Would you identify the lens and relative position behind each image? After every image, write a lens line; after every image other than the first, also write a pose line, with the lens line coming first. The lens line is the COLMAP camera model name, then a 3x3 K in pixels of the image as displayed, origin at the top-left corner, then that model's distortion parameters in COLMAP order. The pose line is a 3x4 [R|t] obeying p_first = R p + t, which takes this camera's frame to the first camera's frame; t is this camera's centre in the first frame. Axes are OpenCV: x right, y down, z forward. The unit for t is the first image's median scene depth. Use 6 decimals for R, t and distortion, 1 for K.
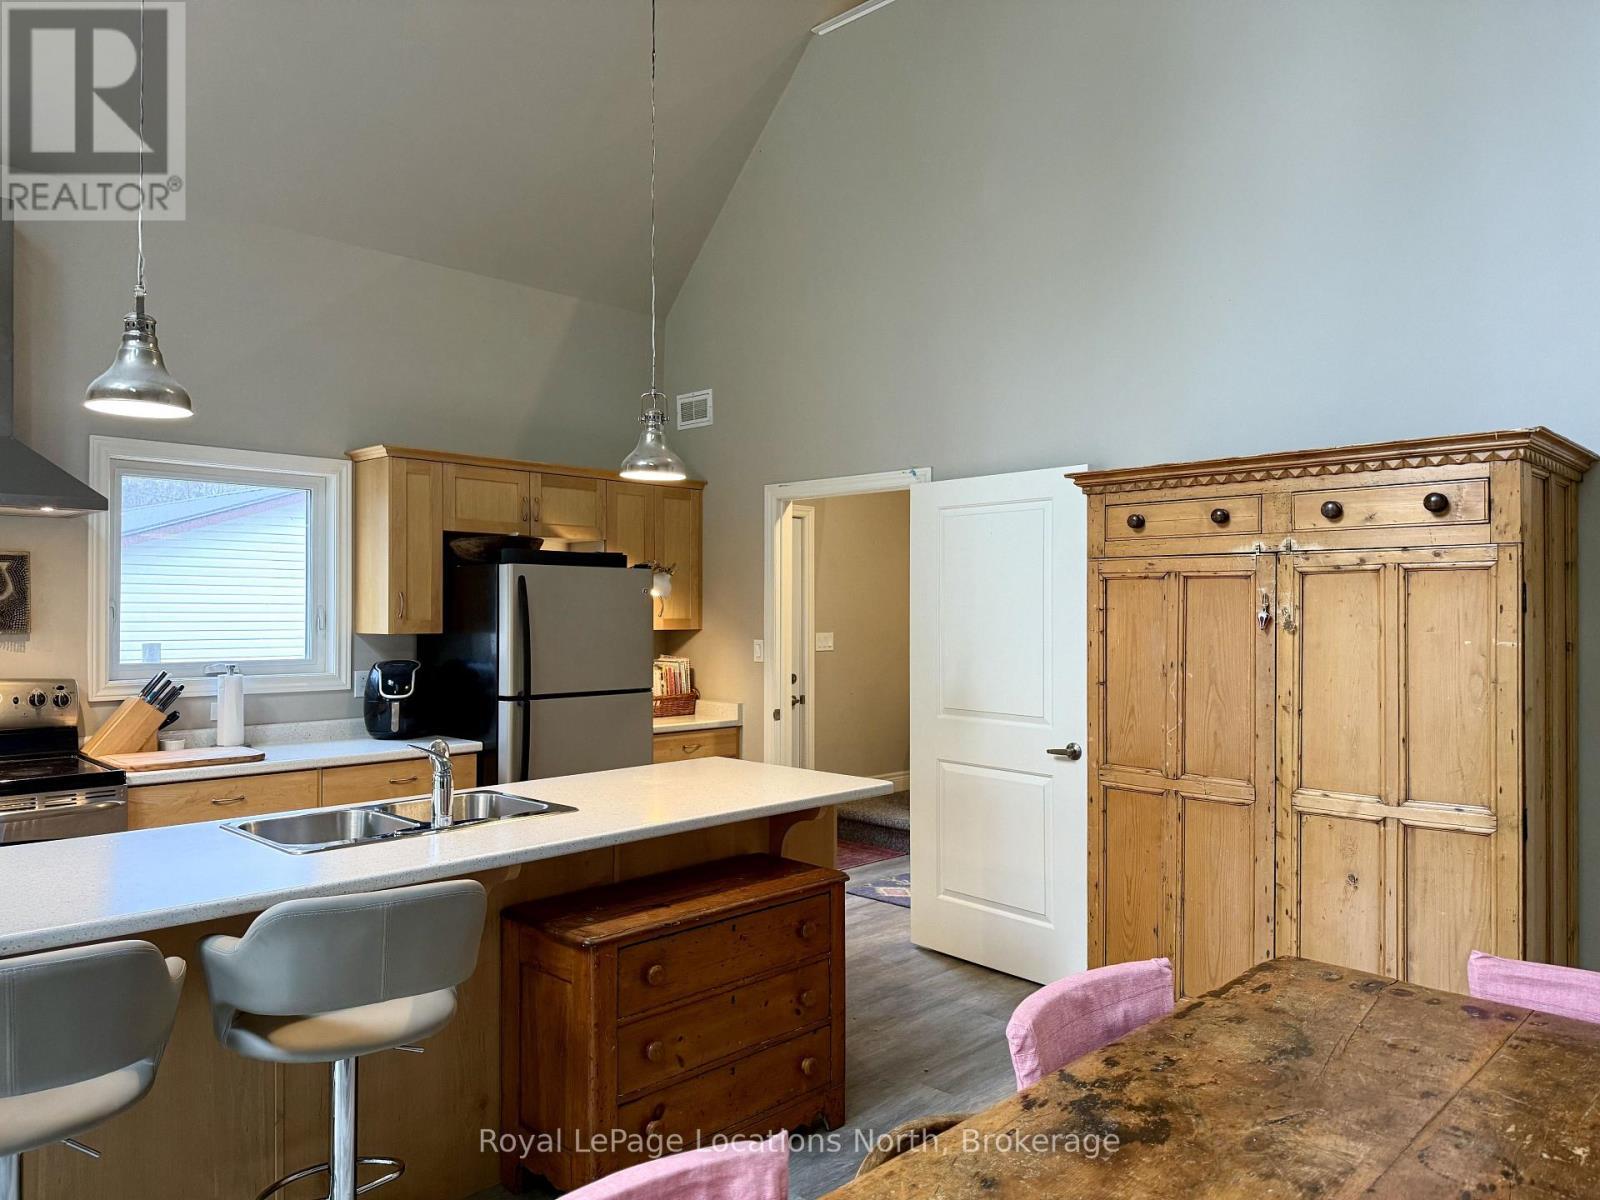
lens RADIAL K [[1133.3, 0, 794.4], [0, 1133.3, 585.7], [0, 0, 1]] dist [0.106604, -0.132449]
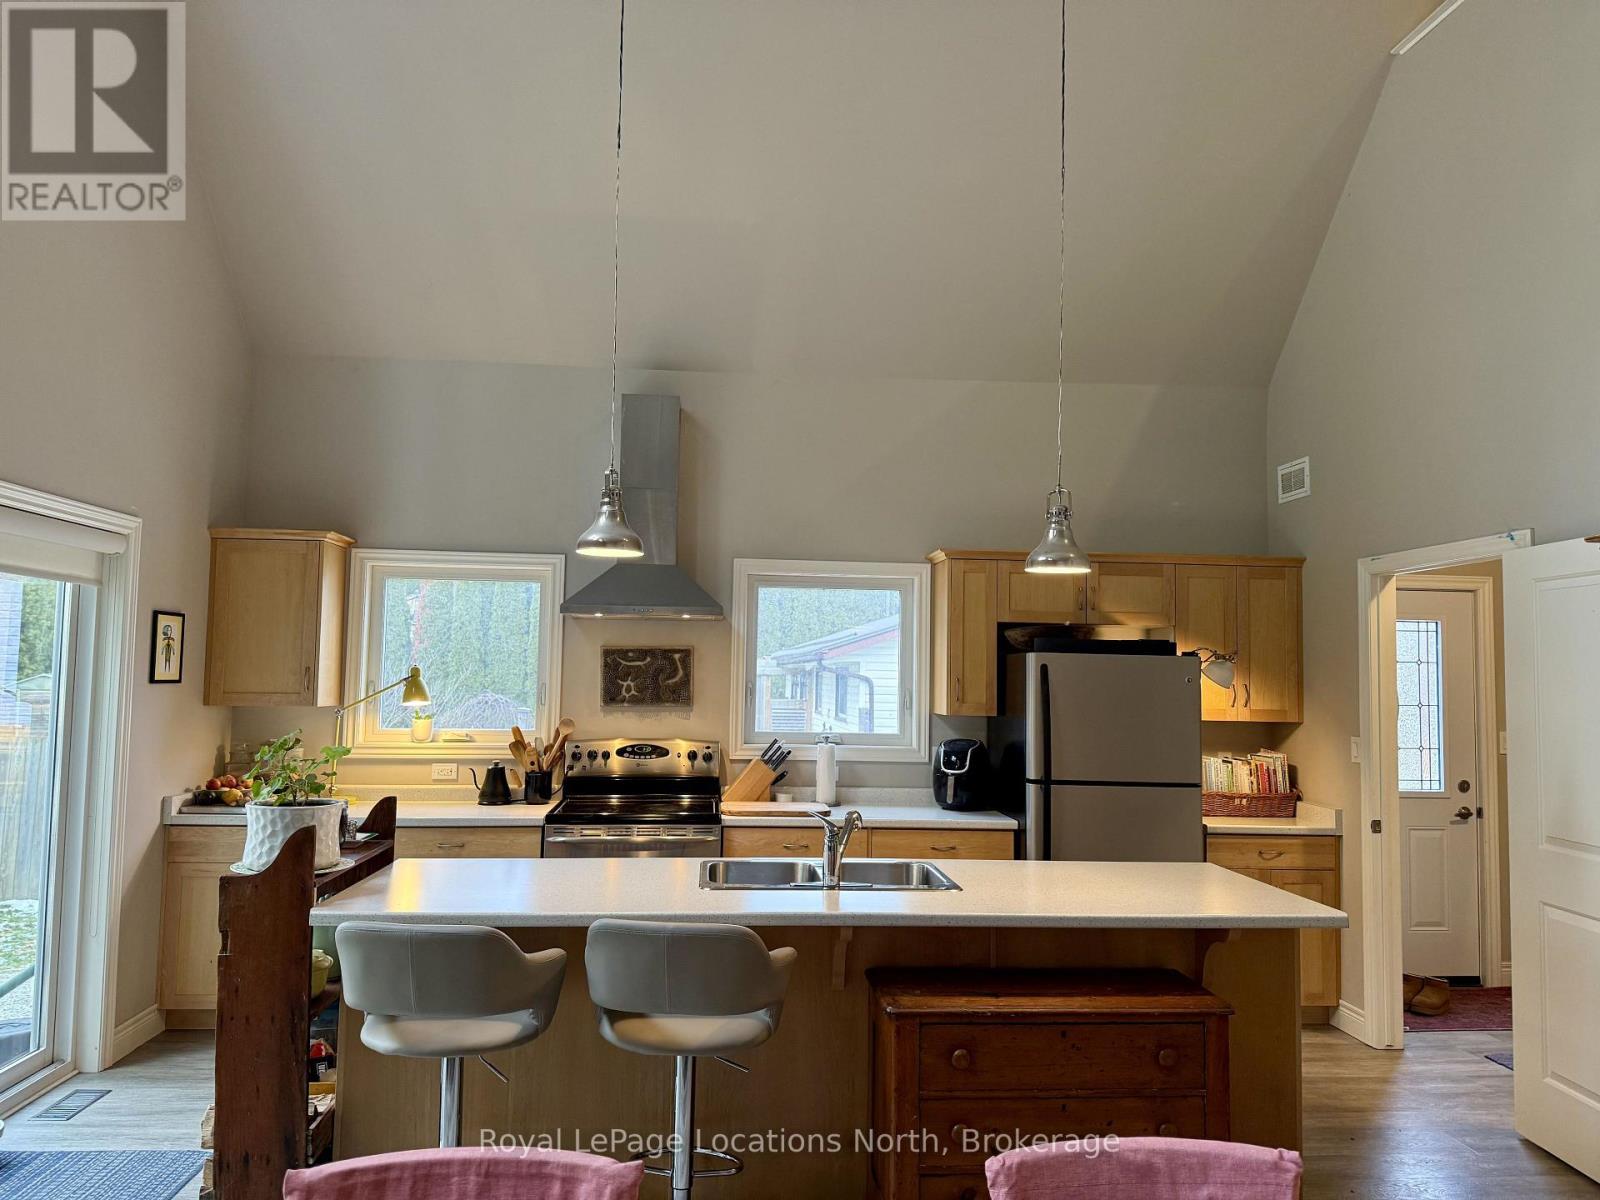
lens RADIAL K [[1133.3, 0, 794.4], [0, 1133.3, 585.7], [0, 0, 1]] dist [0.106604, -0.132449]
pose [[0.751898, -0.042200, -0.657928, 0.281731], [-0.001391, 0.997846, -0.065592, -0.011572], [0.659278, 0.050233, 0.750219, 0.057553]]
